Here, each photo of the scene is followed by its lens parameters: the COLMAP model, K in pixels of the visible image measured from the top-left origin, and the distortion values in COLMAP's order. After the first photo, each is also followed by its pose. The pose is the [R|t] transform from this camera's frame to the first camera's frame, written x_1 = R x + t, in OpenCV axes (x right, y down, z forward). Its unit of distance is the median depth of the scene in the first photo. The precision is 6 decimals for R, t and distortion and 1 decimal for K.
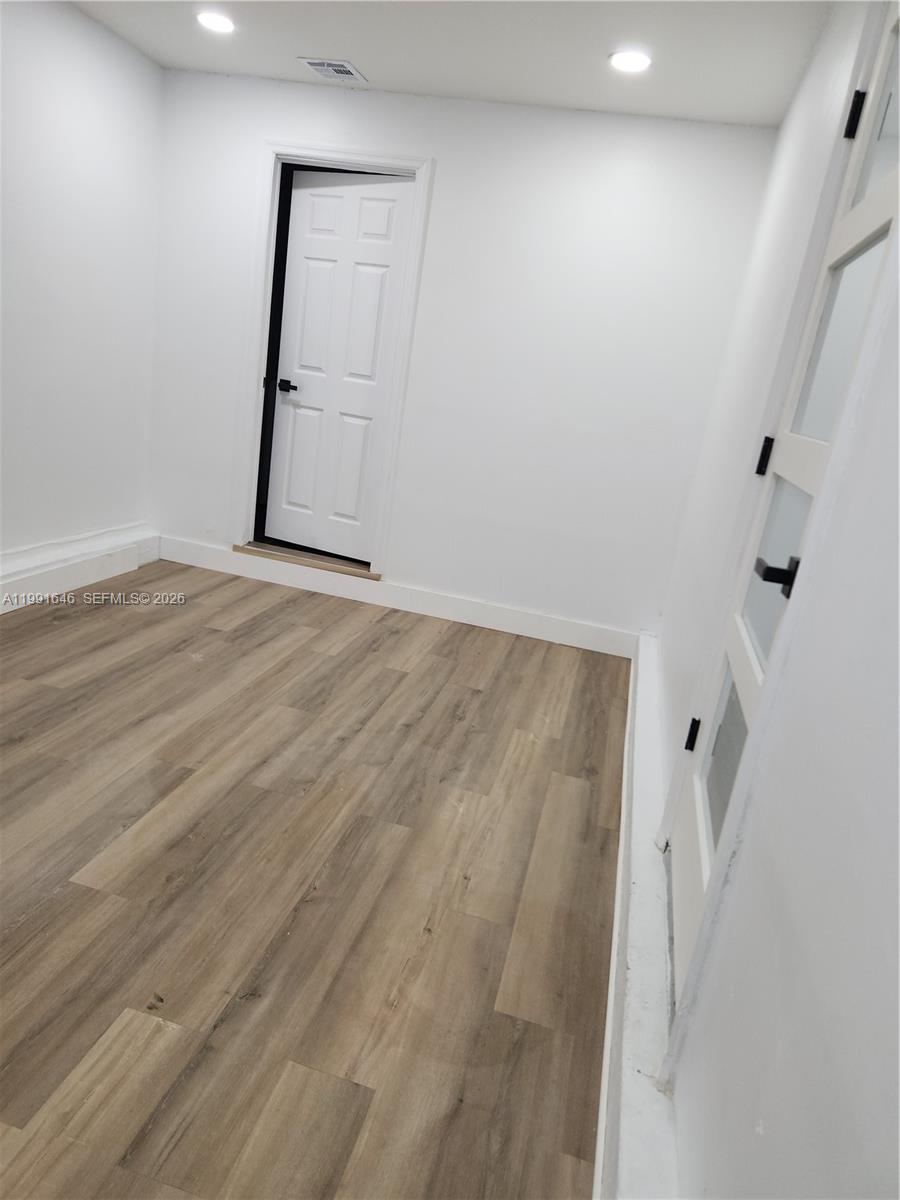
lens RADIAL K [[809.6, 0, 450.3], [0, 809.6, 603.1], [0, 0, 1]] dist [0.064729, -0.052956]
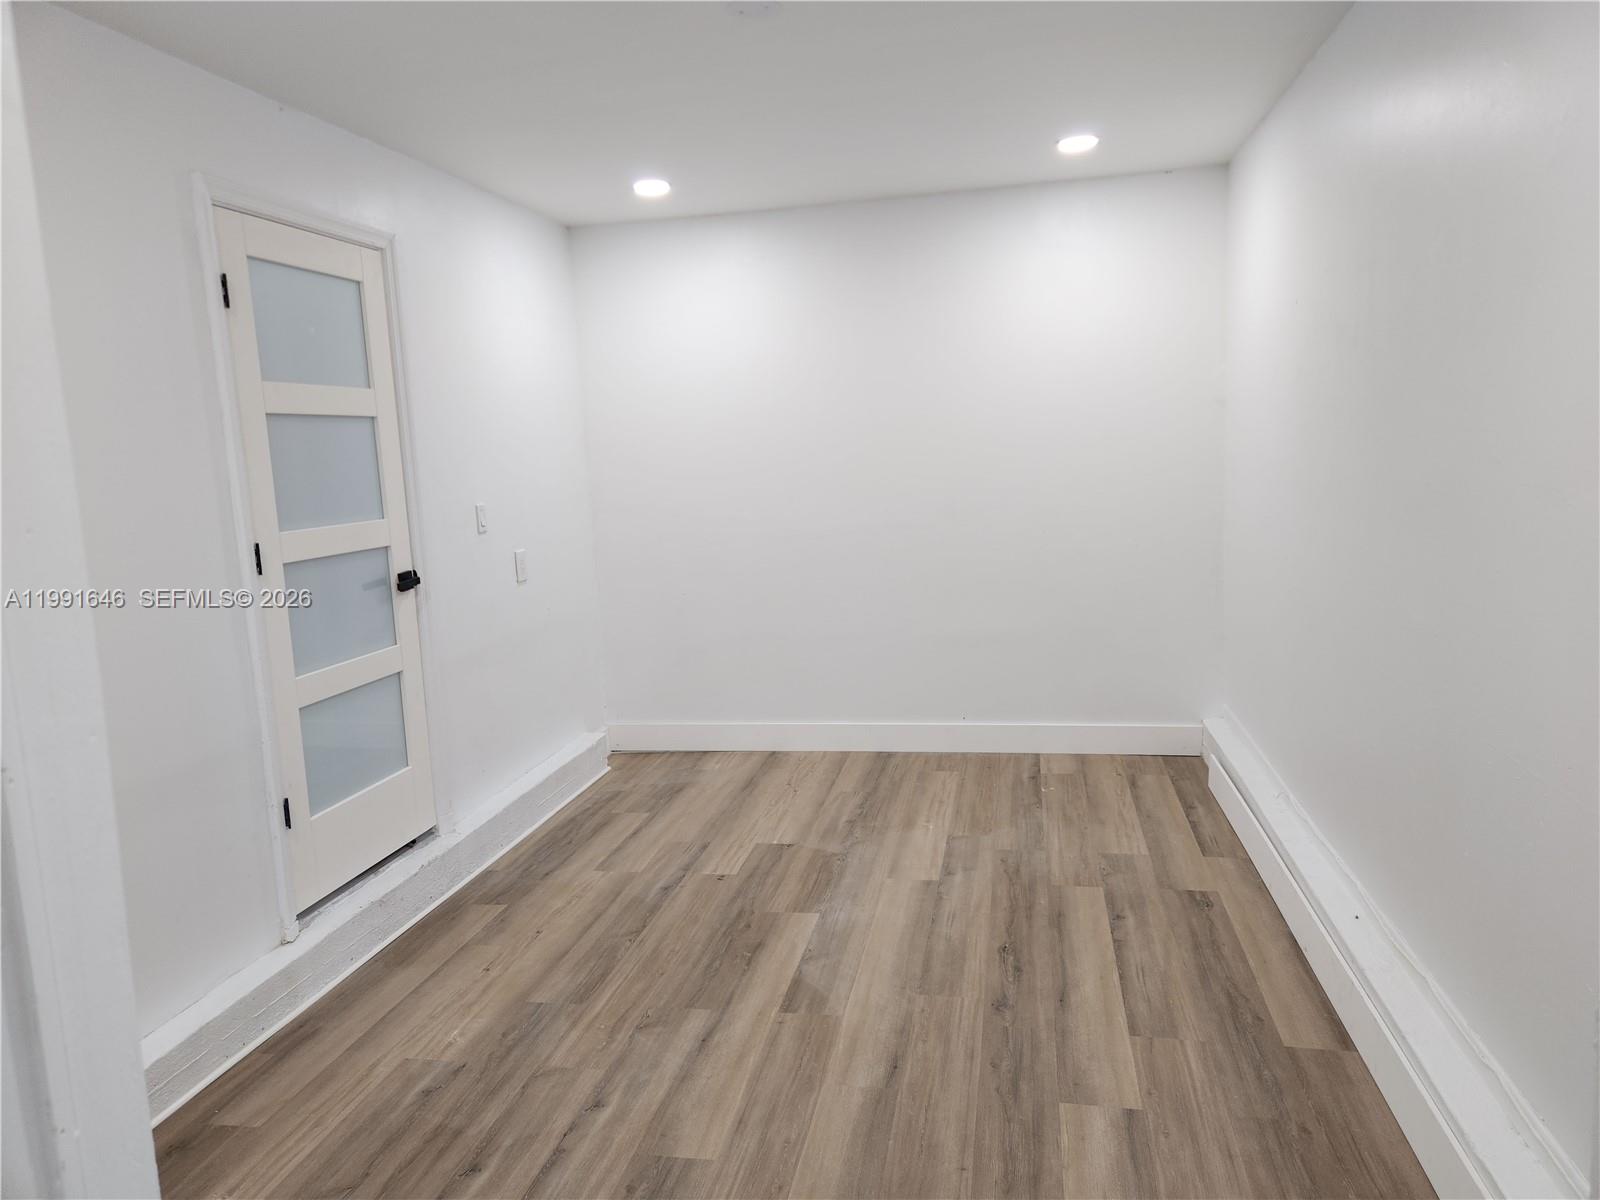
lens RADIAL K [[1079.5, 0, 790.6], [0, 1079.5, 593.1], [0, 0, 1]] dist [0.064729, -0.052956]
pose [[-0.994799, -0.097763, -0.028576, -0.248124], [-0.100931, 0.908515, 0.405480, -0.628919], [-0.013679, 0.406255, -0.913657, 1.827423]]
